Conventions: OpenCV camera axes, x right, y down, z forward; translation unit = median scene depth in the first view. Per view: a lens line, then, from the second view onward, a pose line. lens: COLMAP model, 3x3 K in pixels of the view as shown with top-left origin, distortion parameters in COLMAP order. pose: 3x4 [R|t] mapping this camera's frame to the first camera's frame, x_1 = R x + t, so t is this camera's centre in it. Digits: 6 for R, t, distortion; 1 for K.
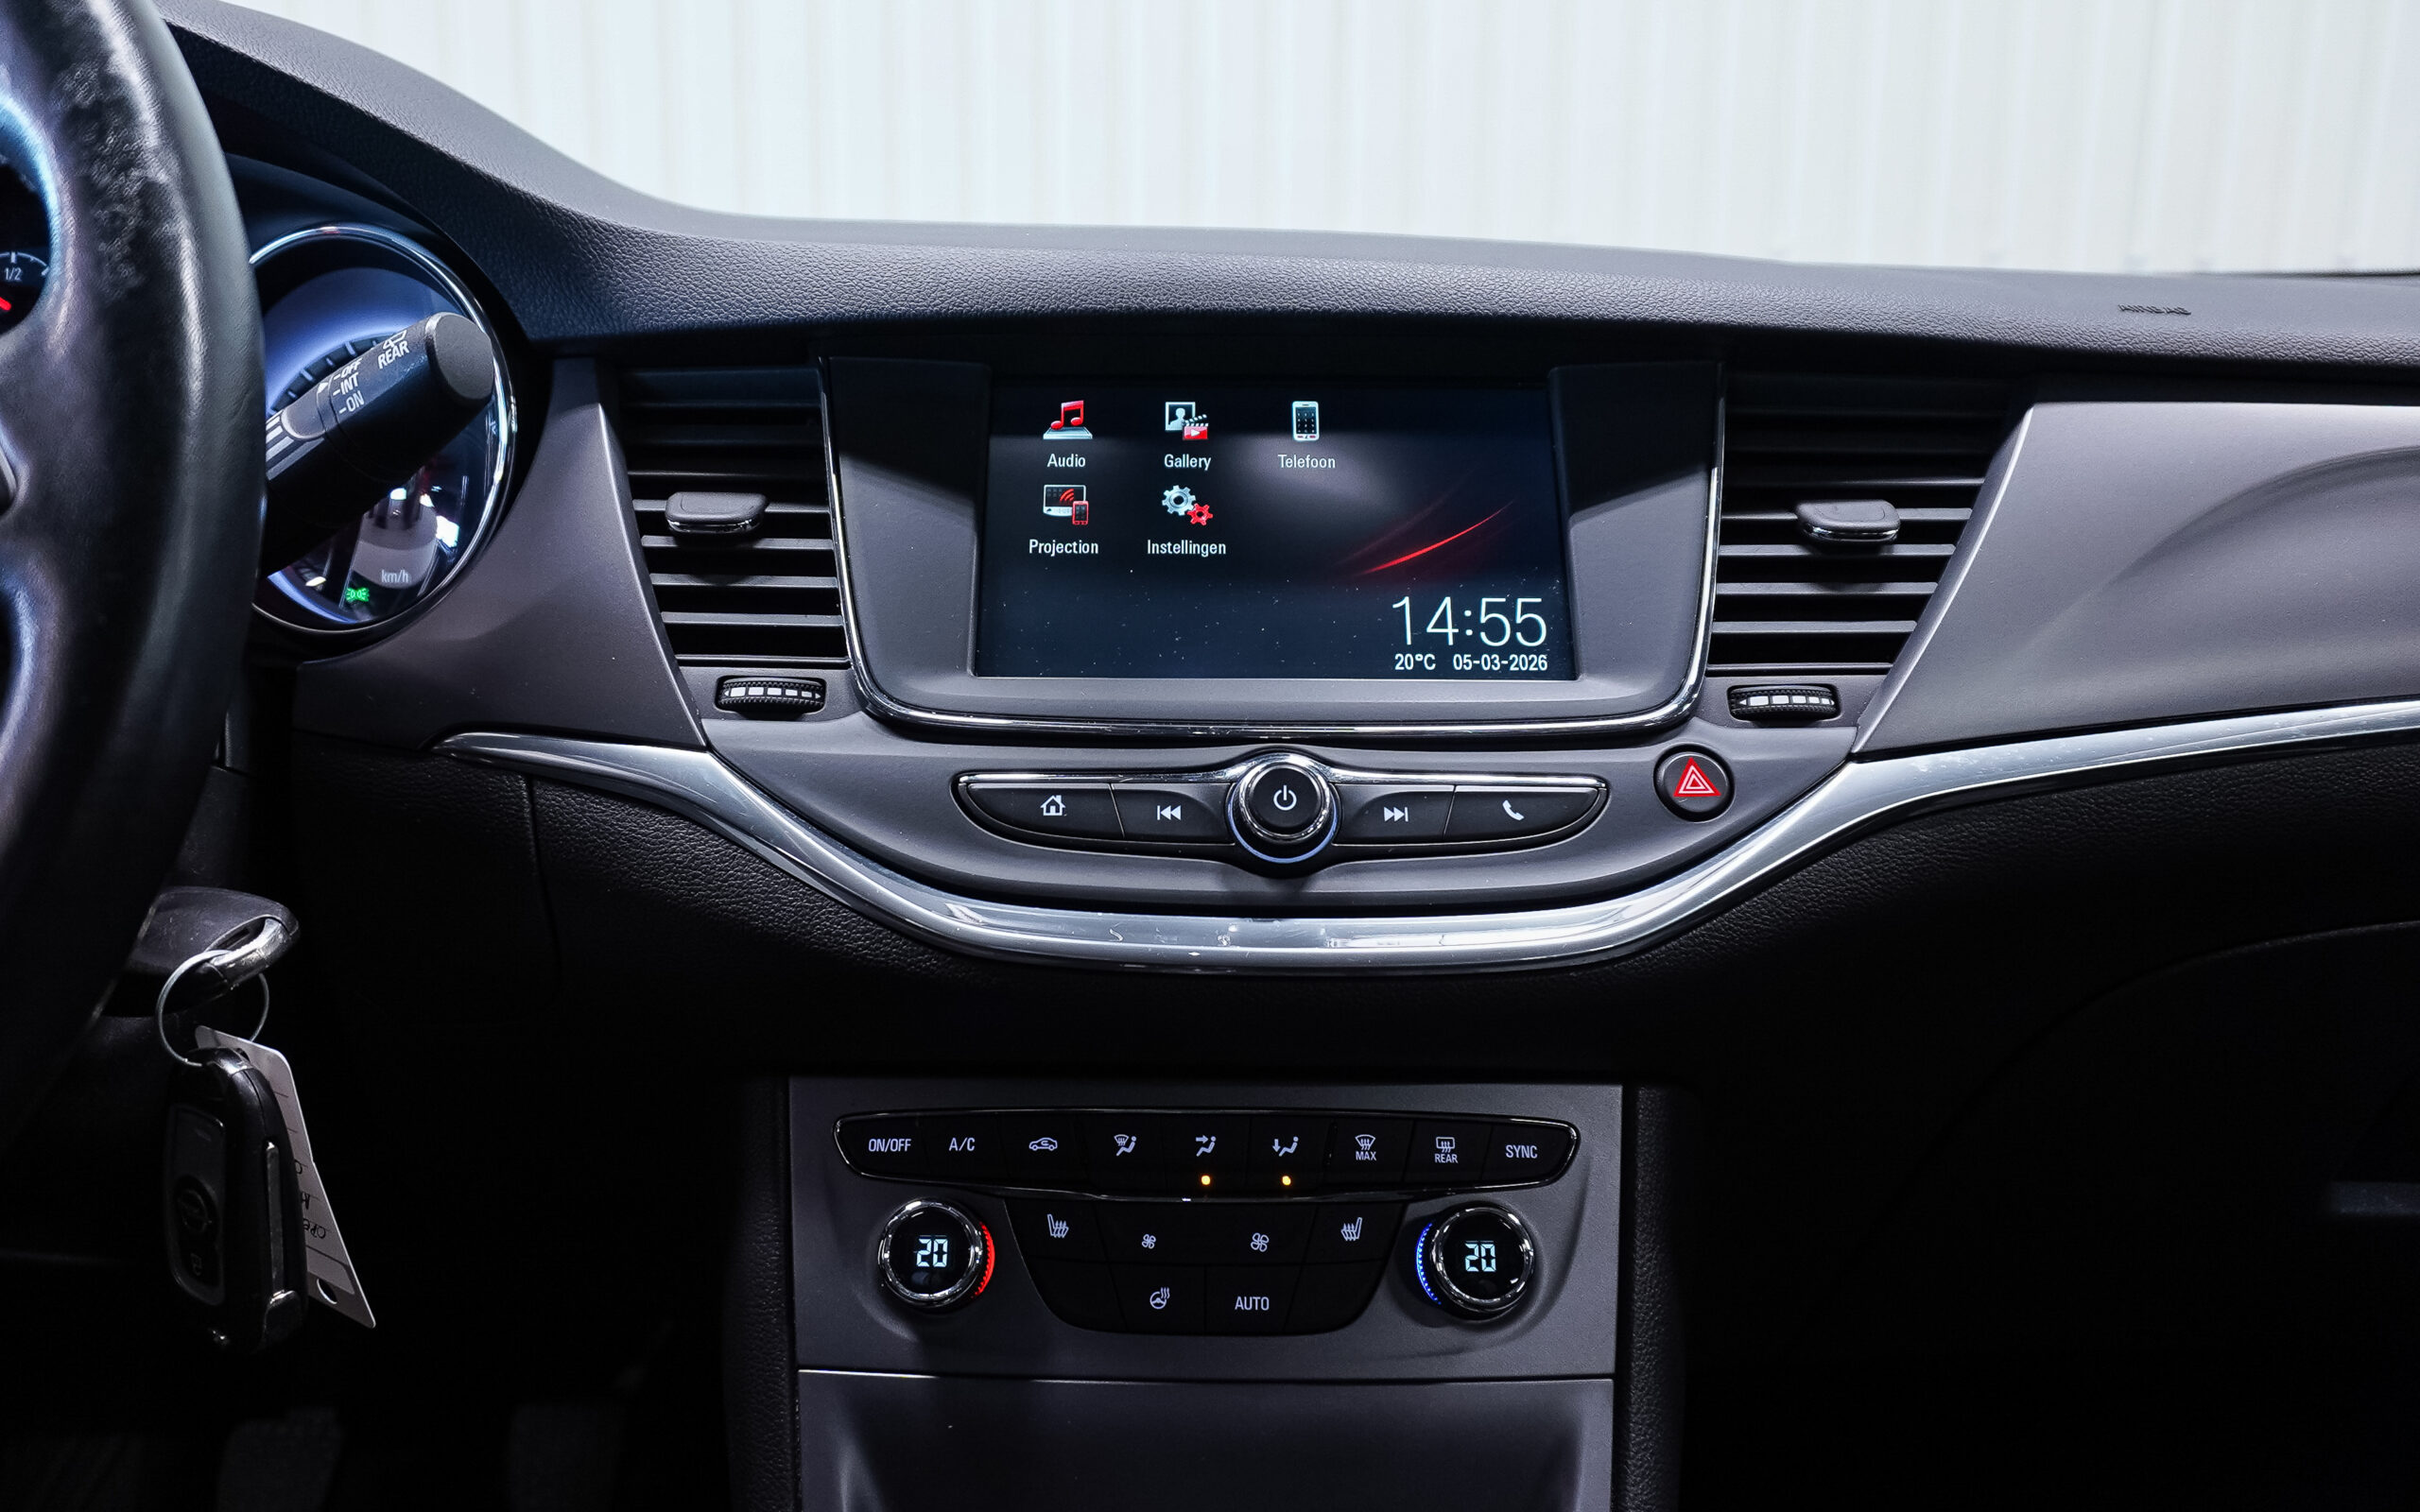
lens RADIAL K [[1725.3, 0, 1146.7], [0, 1725.3, 720.9], [0, 0, 1]] dist [-0.040467, 0.005602]
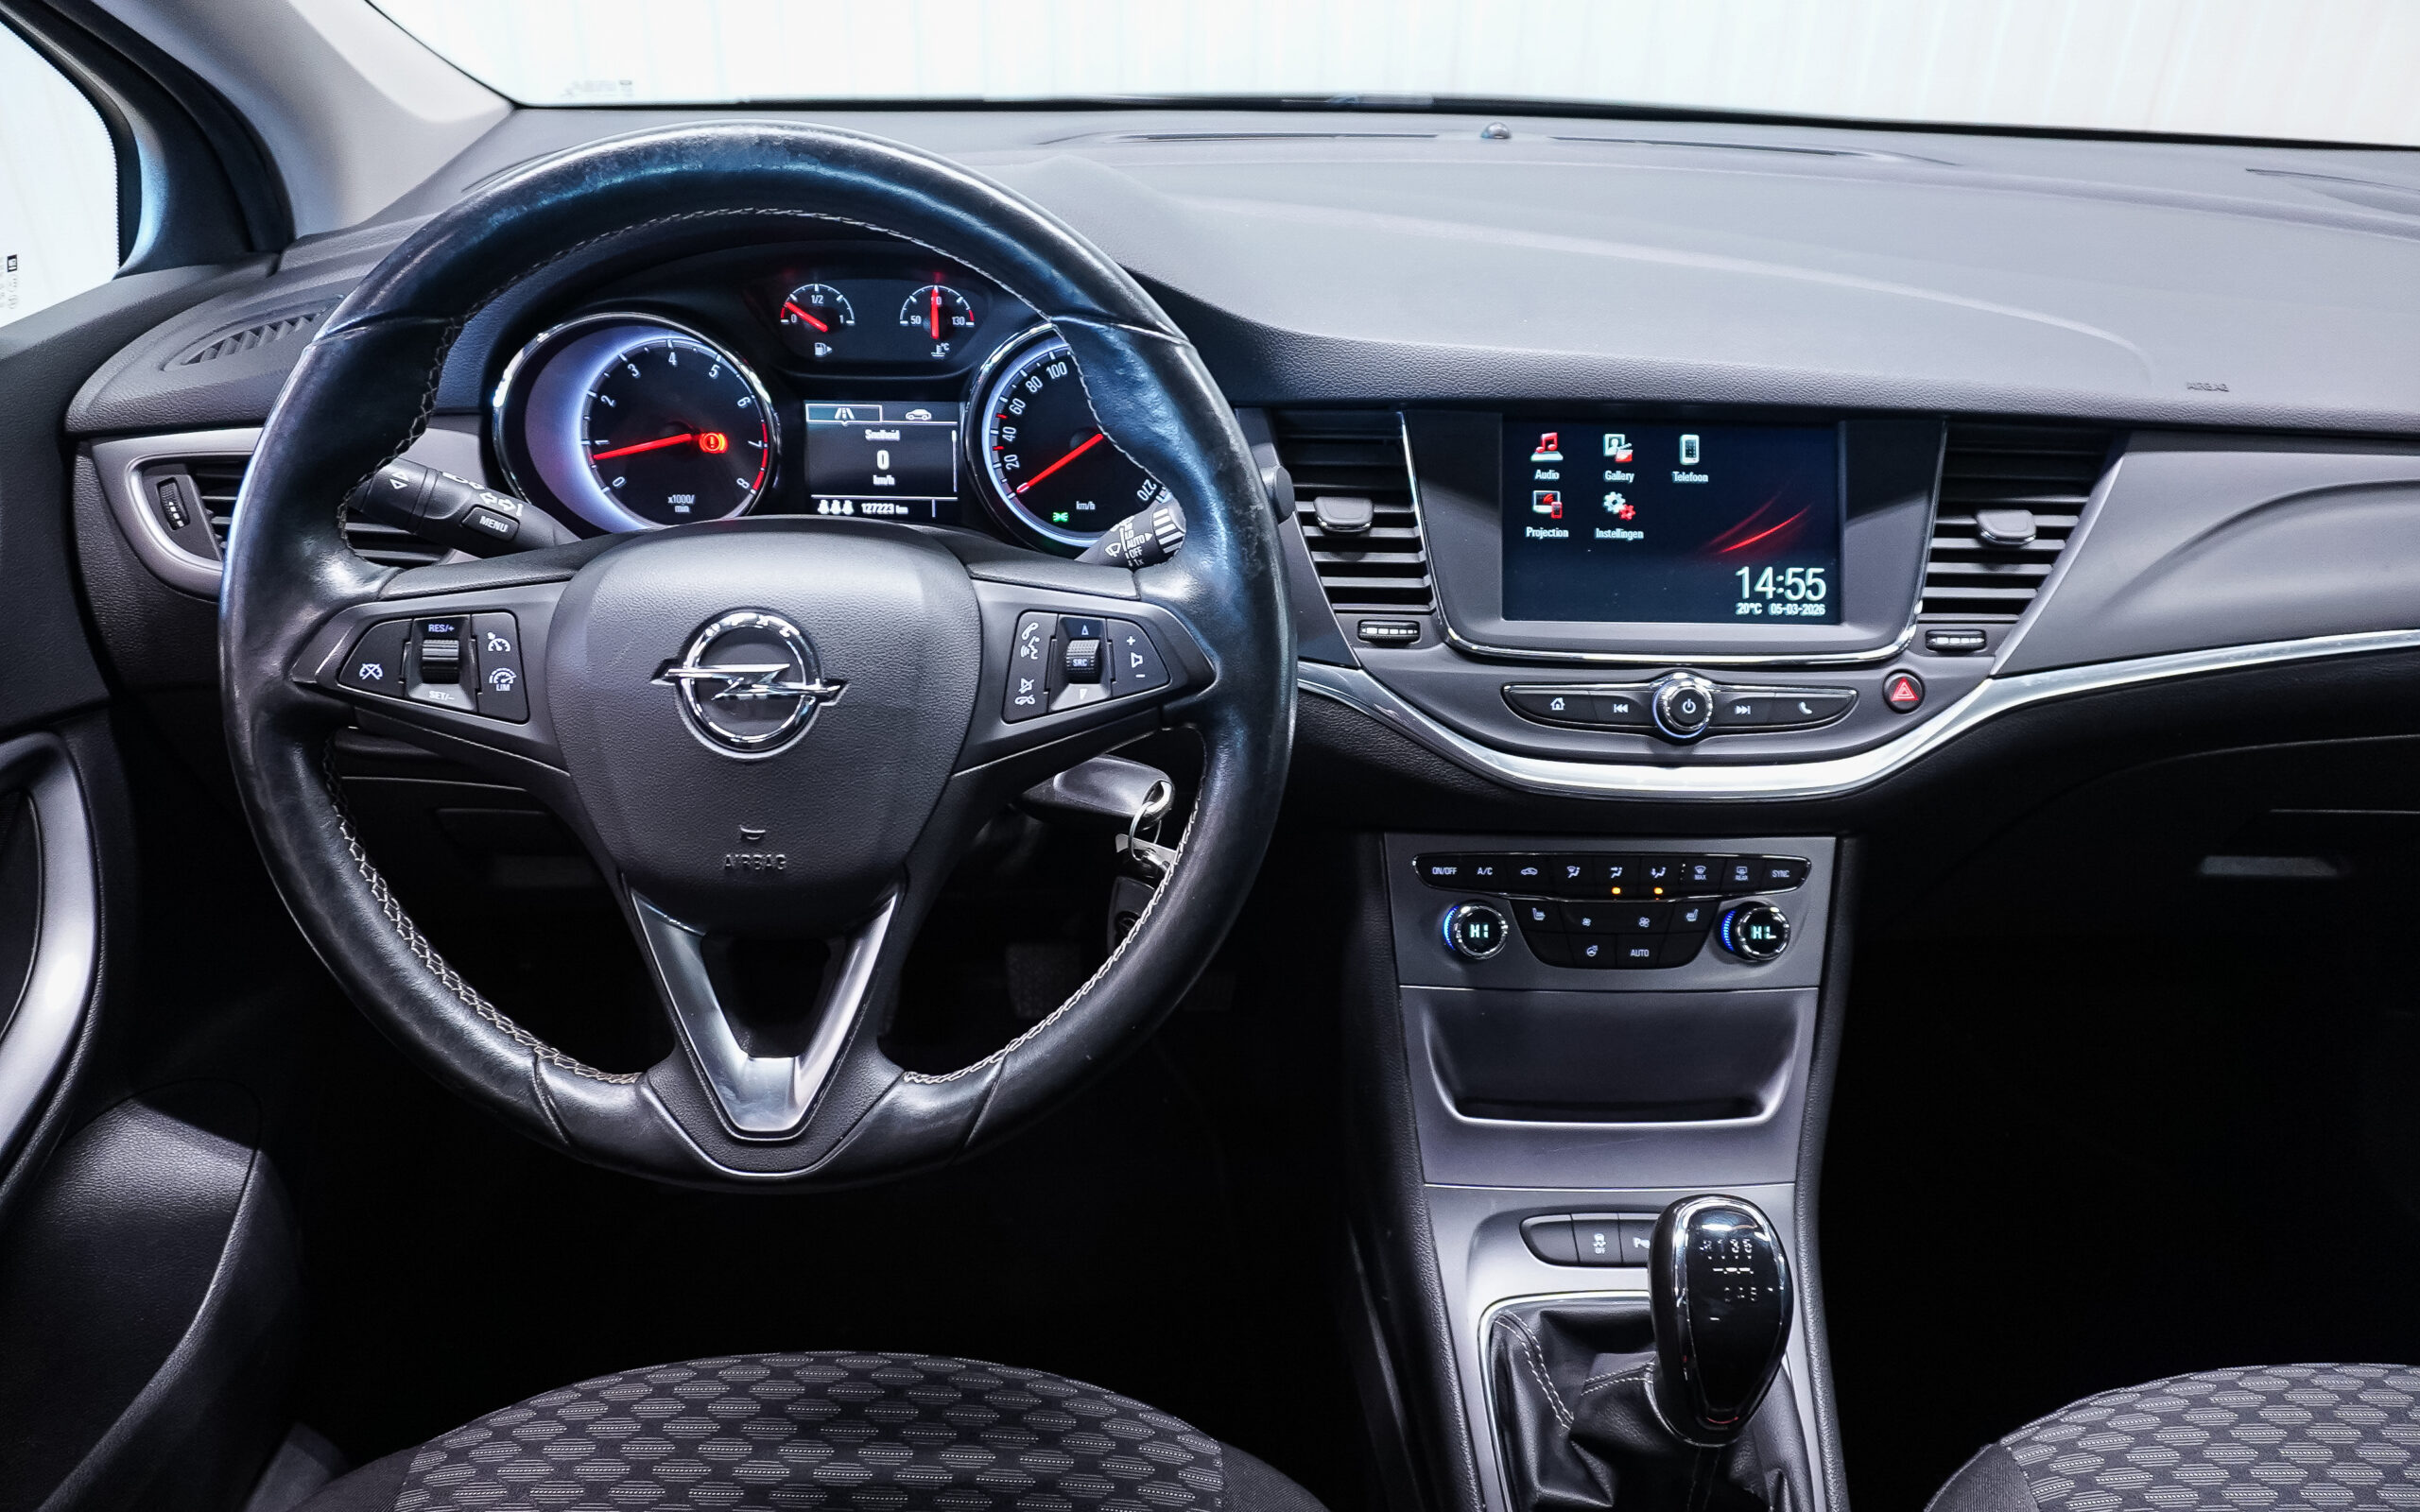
lens RADIAL K [[1629.2, 0, 1204.7], [0, 1629.2, 759.4], [0, 0, 1]] dist [-0.039893, 0.028790]
pose [[0.999238, -0.000283, 0.039034, -0.474714], [-0.012709, 0.943126, 0.332192, -0.443278], [-0.036908, -0.332435, 0.942404, -0.597126]]
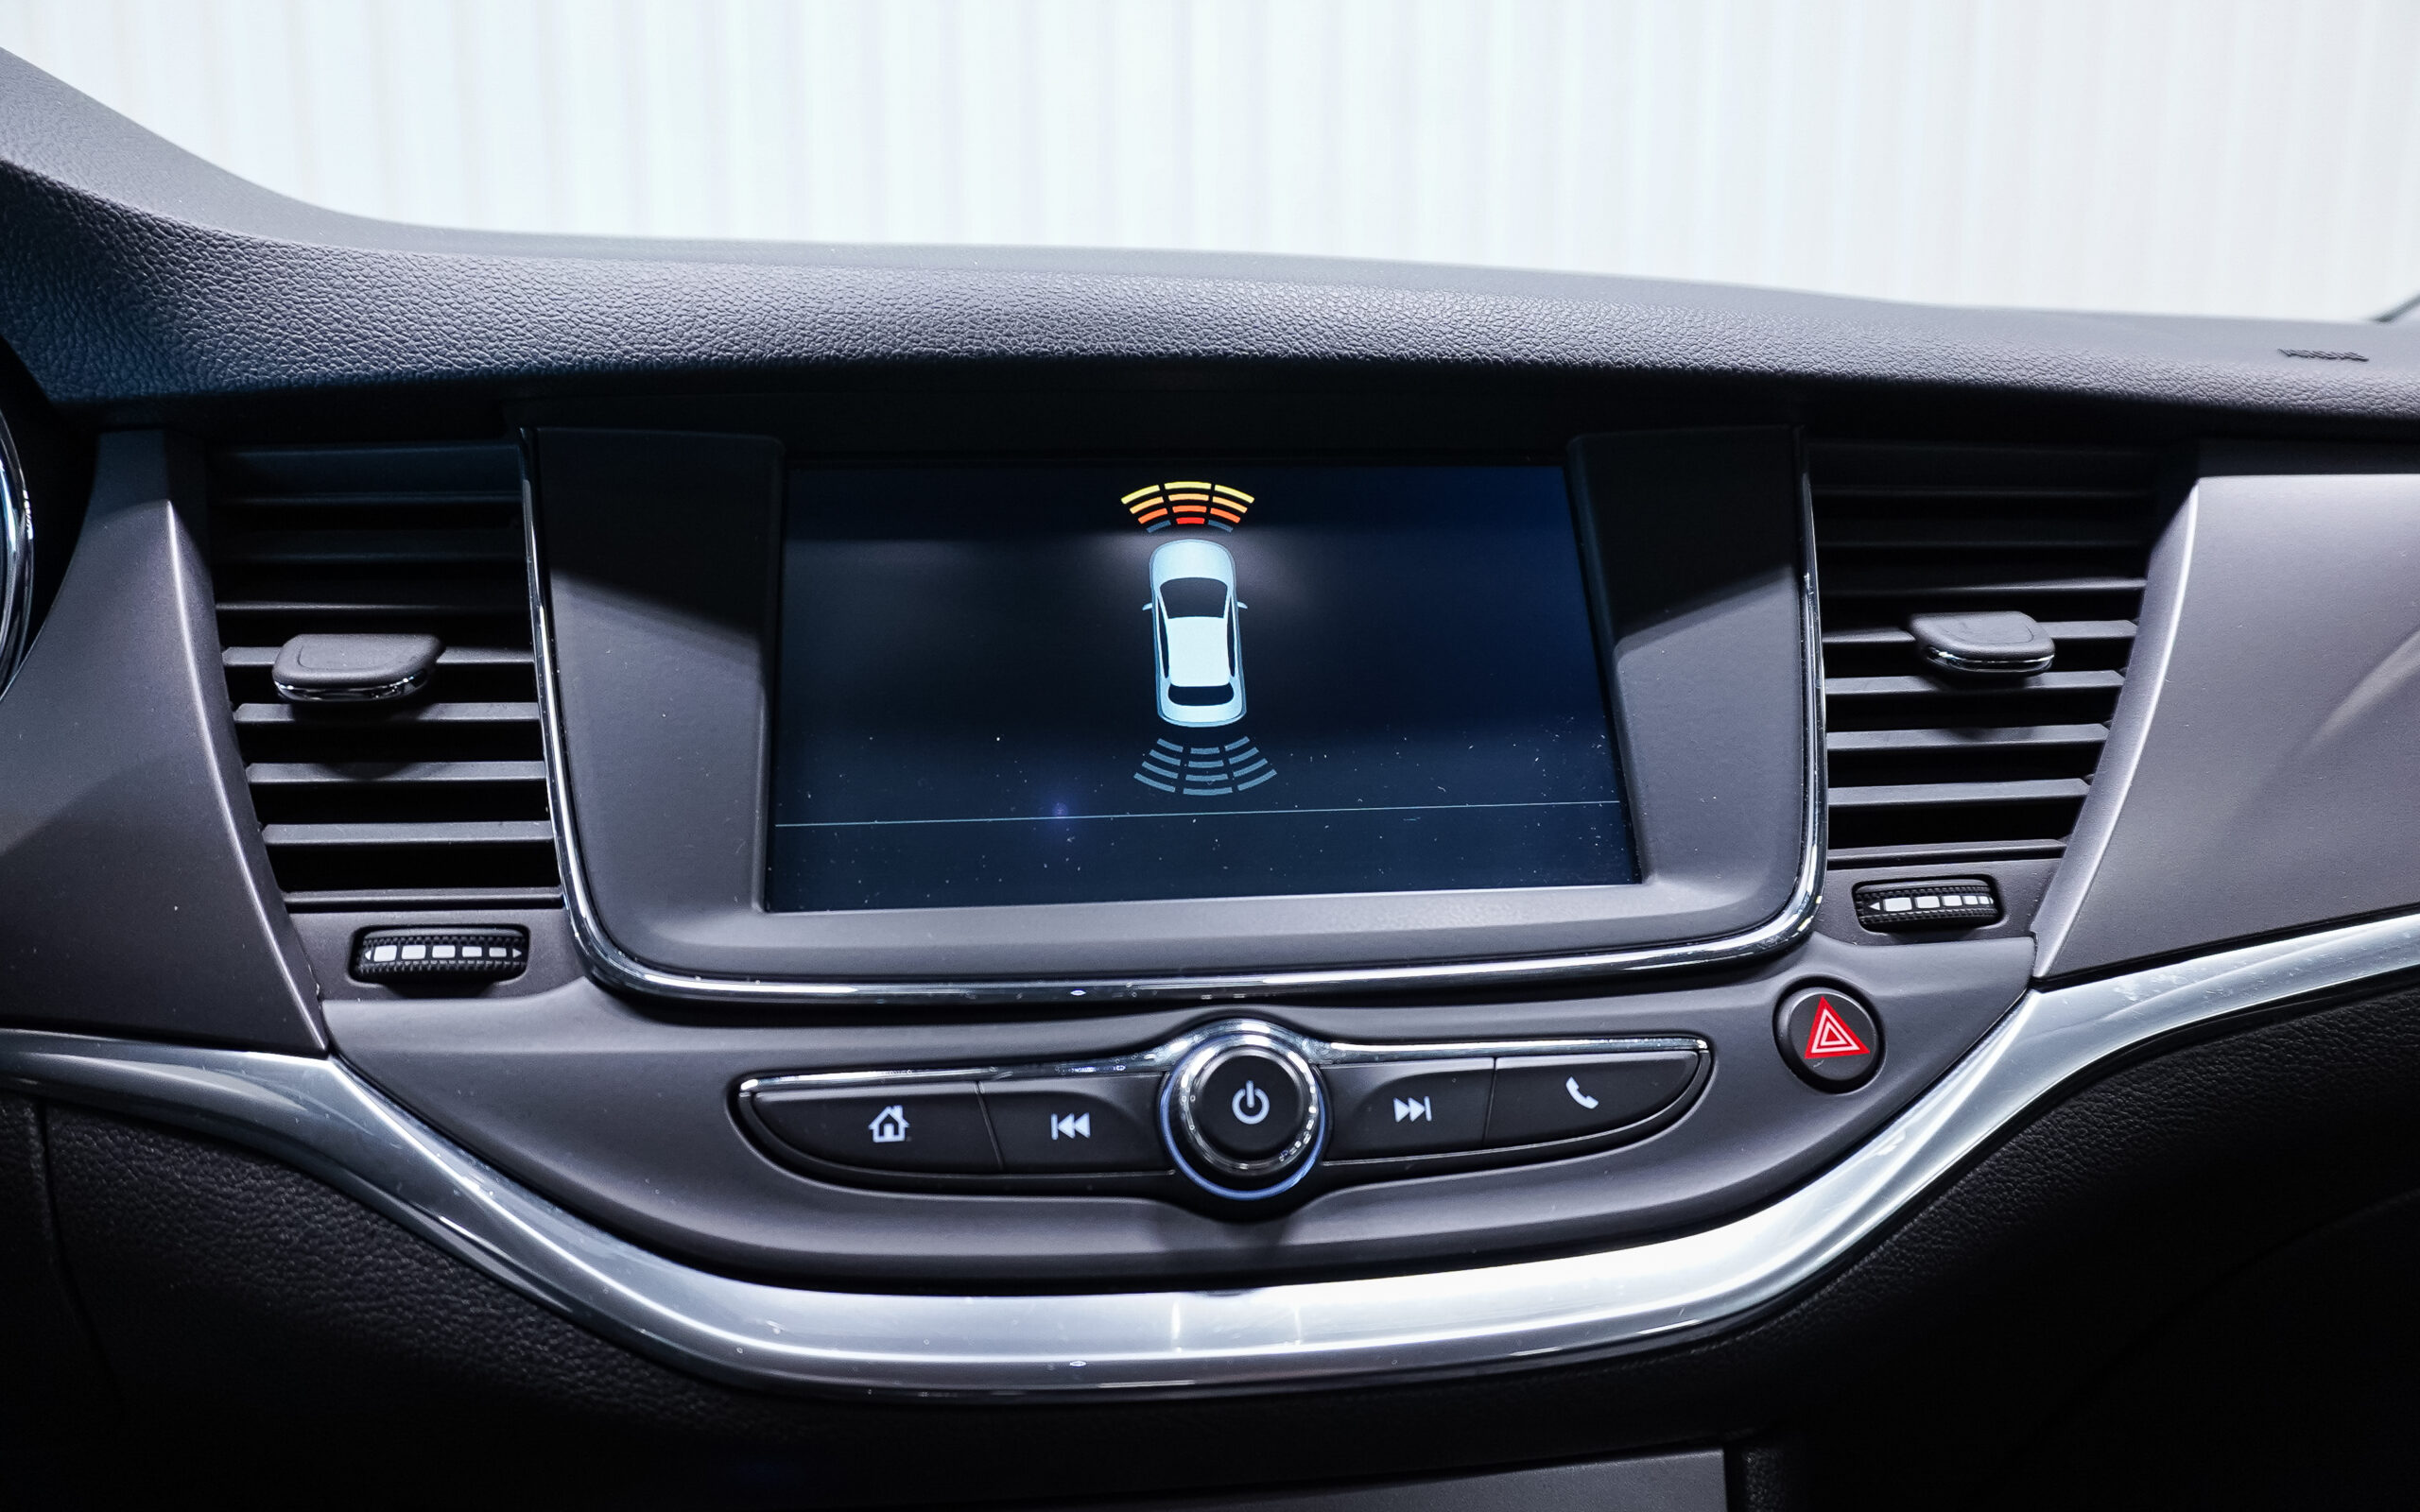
lens RADIAL K [[1629.2, 0, 1204.7], [0, 1629.2, 759.4], [0, 0, 1]] dist [-0.039893, 0.028790]
pose [[0.991677, -0.030261, 0.125146, -0.009128], [0.030940, 0.999515, -0.003484, -0.077867], [-0.124980, 0.007327, 0.992132, 0.370902]]
